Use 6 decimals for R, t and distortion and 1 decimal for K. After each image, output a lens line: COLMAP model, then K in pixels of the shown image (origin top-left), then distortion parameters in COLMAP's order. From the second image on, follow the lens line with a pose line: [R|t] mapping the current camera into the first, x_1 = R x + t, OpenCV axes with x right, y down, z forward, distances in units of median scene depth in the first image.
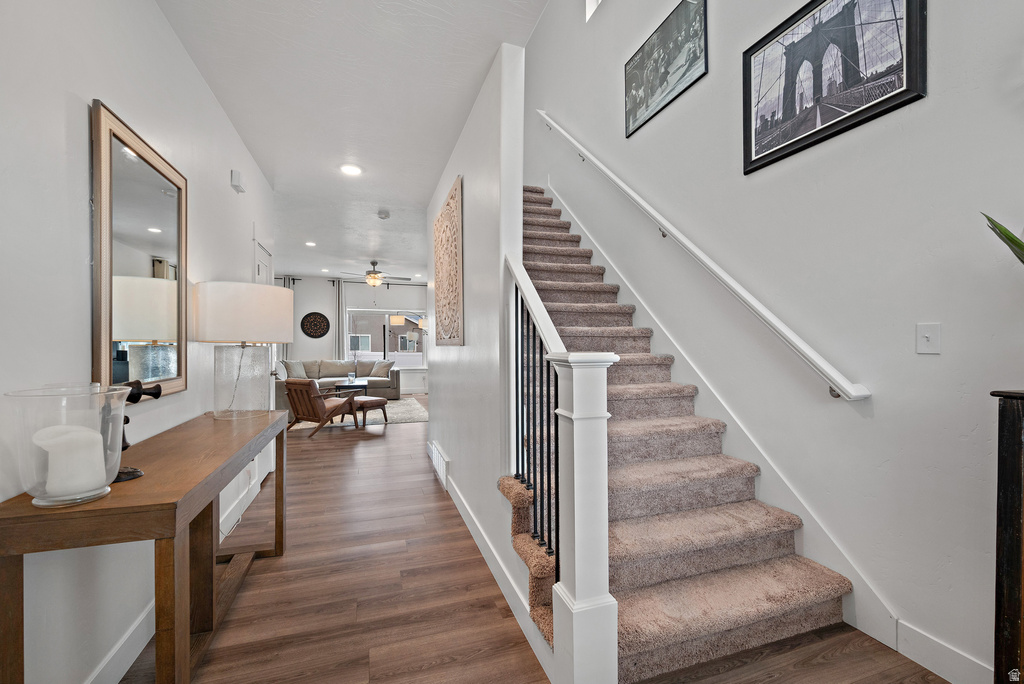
lens RADIAL K [[442.9, 0, 521.5], [0, 442.9, 343.9], [0, 0, 1]] dist [0.000567, -0.000439]
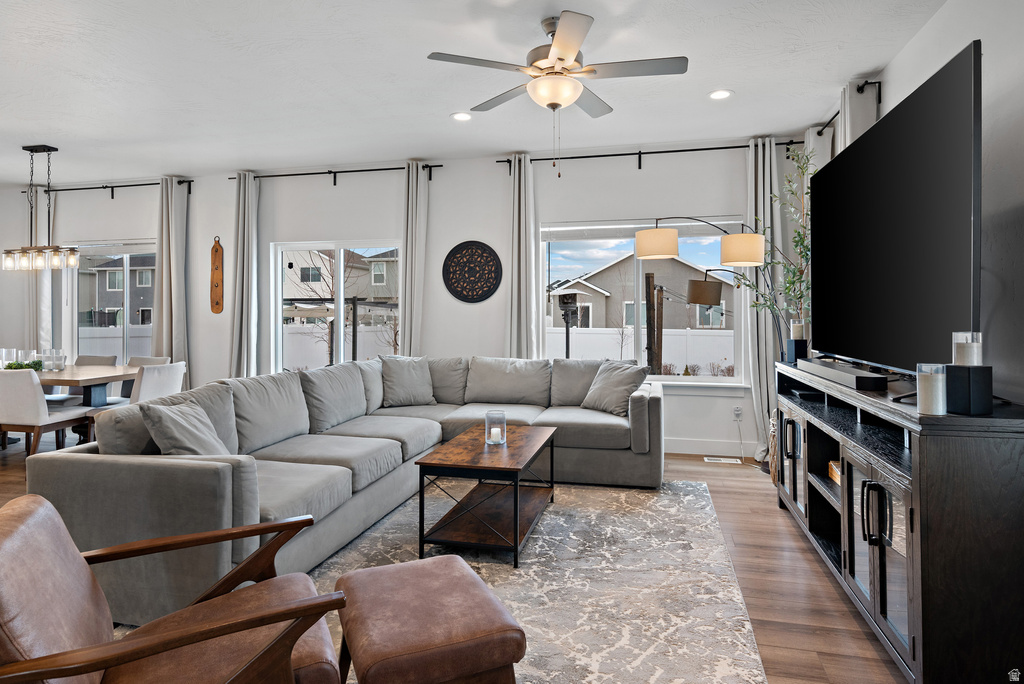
lens RADIAL K [[596.9, 0, 521.9], [0, 596.9, 310.0], [0, 0, 1]] dist [-0.003875, 0.001877]
pose [[0.841272, -0.001552, -0.540610, -0.120510], [-0.005070, 0.999929, -0.010762, 0.000192], [0.540588, 0.011795, 0.841205, 0.560205]]
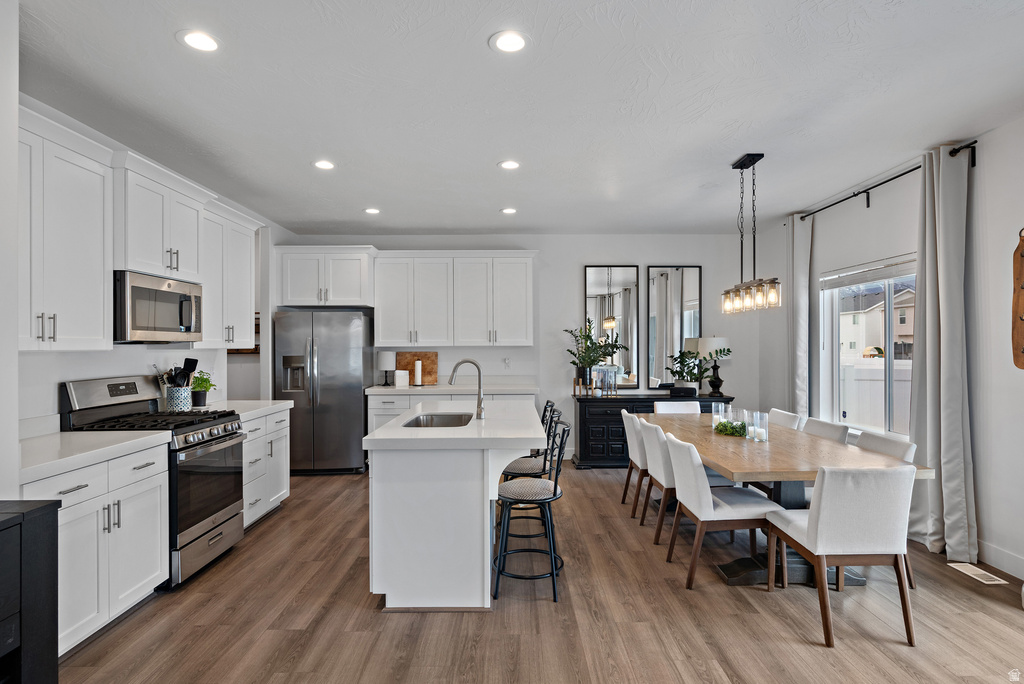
lens RADIAL K [[541.0, 0, 516.5], [0, 541.0, 346.1], [0, 0, 1]] dist [-0.004571, 0.001835]
pose [[-0.323149, 0.009355, -0.946302, -0.347813], [-0.002827, 0.999937, 0.010850, -0.018103], [0.946344, 0.006181, -0.323102, 0.743283]]
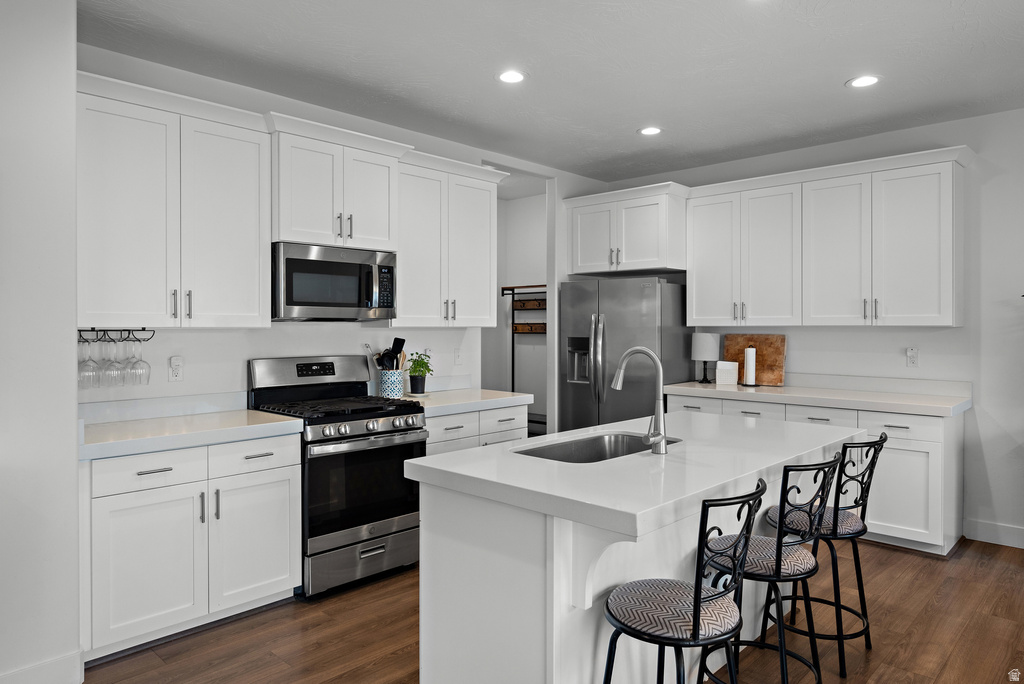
lens RADIAL K [[658.2, 0, 518.3], [0, 658.2, 331.9], [0, 0, 1]] dist [-0.001918, -0.008161]
pose [[-0.893452, 0.010441, -0.449038, -0.521052], [0.001048, 0.999776, 0.021161, -0.016895], [0.449158, 0.018435, -0.893262, 0.800029]]
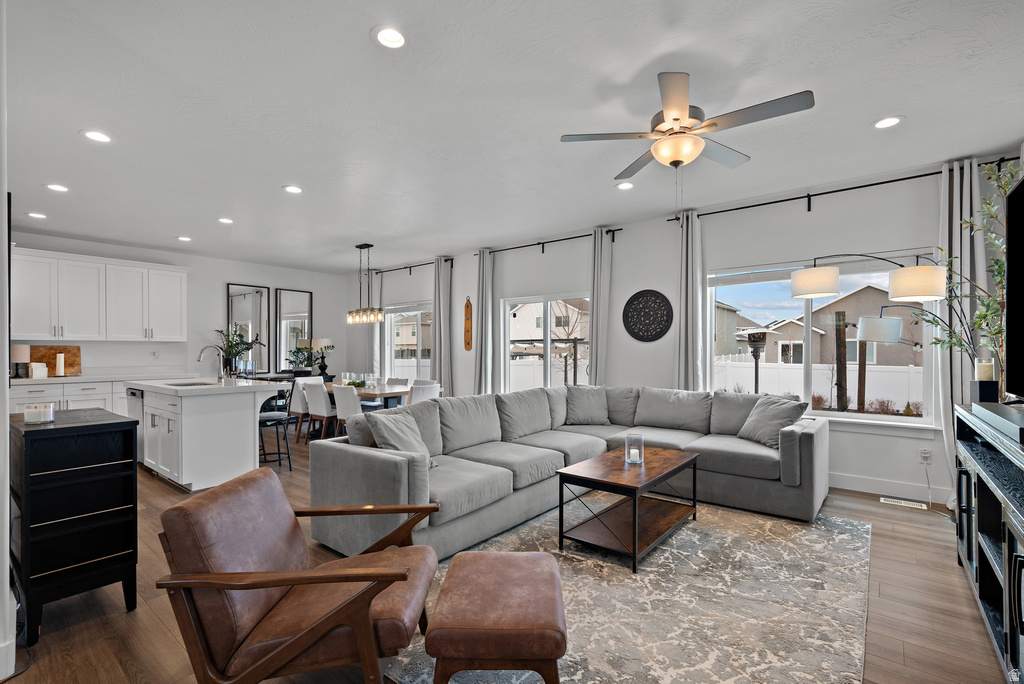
lens RADIAL K [[468.7, 0, 523.6], [0, 468.7, 353.0], [0, 0, 1]] dist [0.004889, -0.002095]
pose [[0.533582, 0.006447, -0.845723, -0.091812], [-0.006591, 0.999972, 0.003464, -0.000921], [0.845722, 0.003726, 0.533610, 0.611741]]
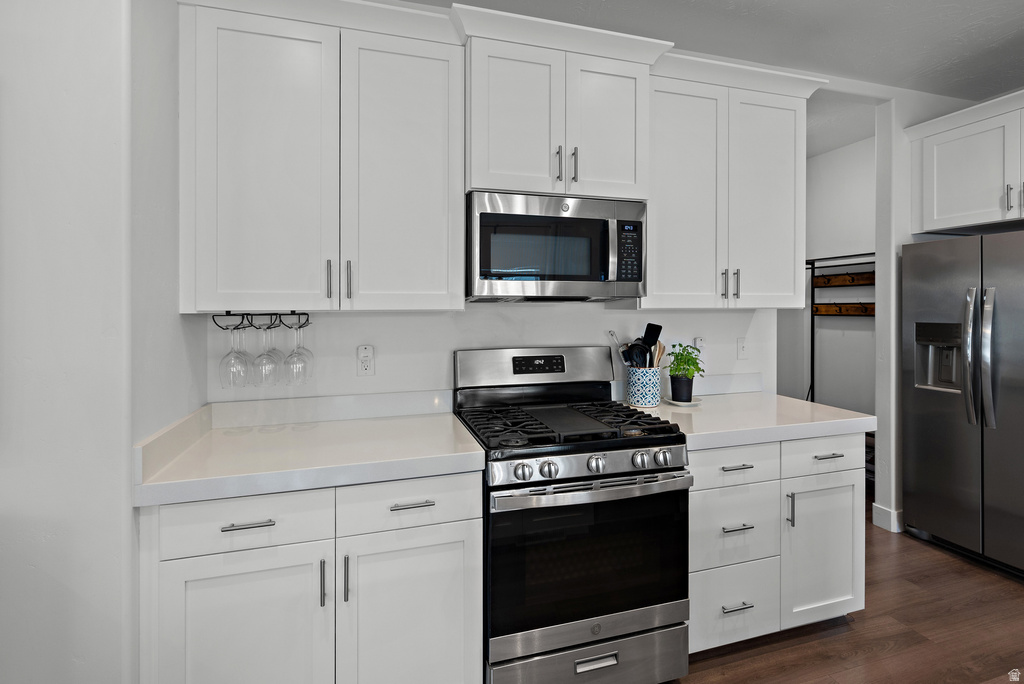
lens RADIAL K [[468.7, 0, 526.0], [0, 468.7, 311.5], [0, 0, 1]] dist [0.004889, -0.002095]
pose [[-0.998501, 0.009632, 0.053882, -0.593625], [0.010634, 0.999776, 0.018324, -0.014577], [-0.053693, 0.018869, -0.998379, 0.612097]]
